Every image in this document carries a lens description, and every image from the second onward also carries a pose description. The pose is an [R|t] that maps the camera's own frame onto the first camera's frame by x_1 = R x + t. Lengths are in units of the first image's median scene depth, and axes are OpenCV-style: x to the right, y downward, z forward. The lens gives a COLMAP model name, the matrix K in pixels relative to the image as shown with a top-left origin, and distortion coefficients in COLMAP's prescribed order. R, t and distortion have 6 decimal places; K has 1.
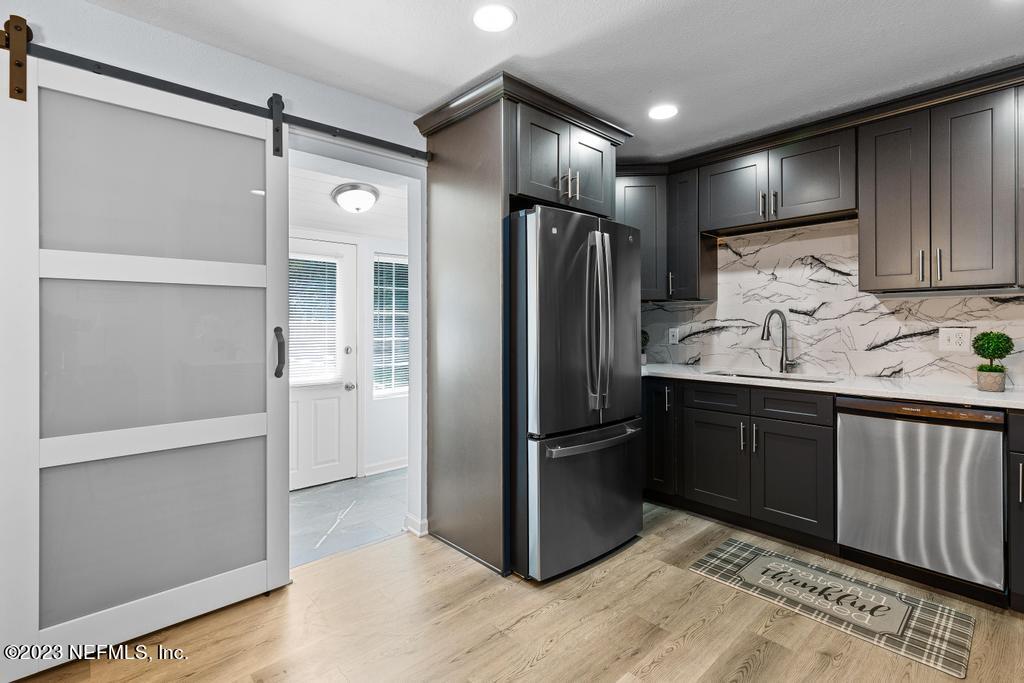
lens RADIAL K [[471.8, 0, 510.0], [0, 471.8, 322.8], [0, 0, 1]] dist [-0.000599, -0.000056]
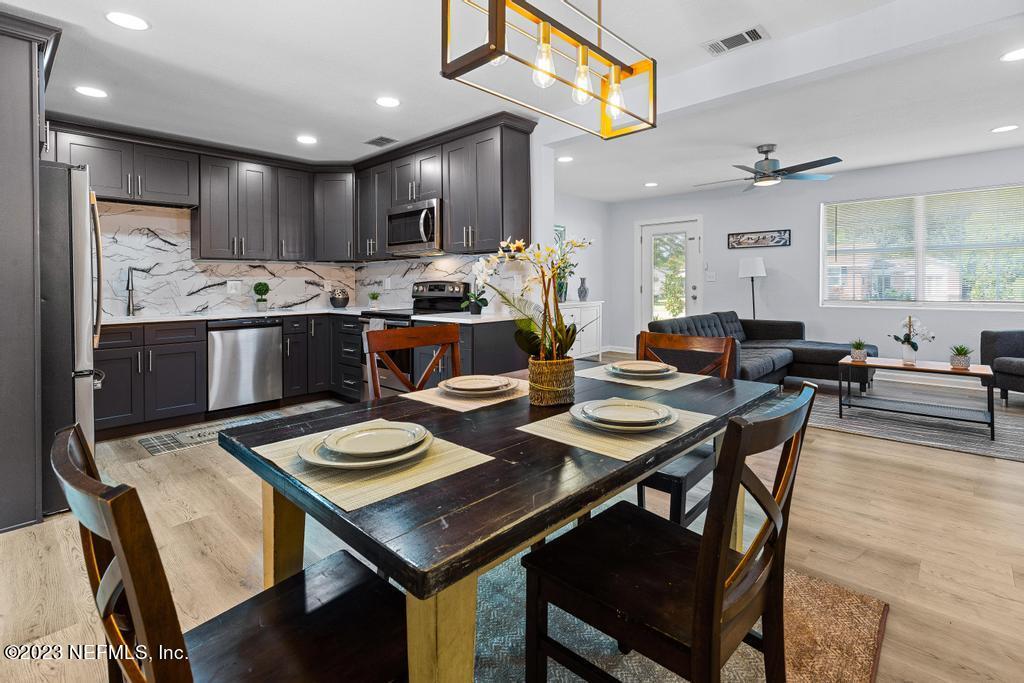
lens RADIAL K [[480.7, 0, 510.7], [0, 480.7, 288.8], [0, 0, 1]] dist [-0.000207, -0.000204]
pose [[-0.077972, -0.006158, 0.996937, -0.937740], [0.006312, 0.999958, 0.006671, 0.034054], [-0.996936, 0.006813, -0.077930, 0.071506]]
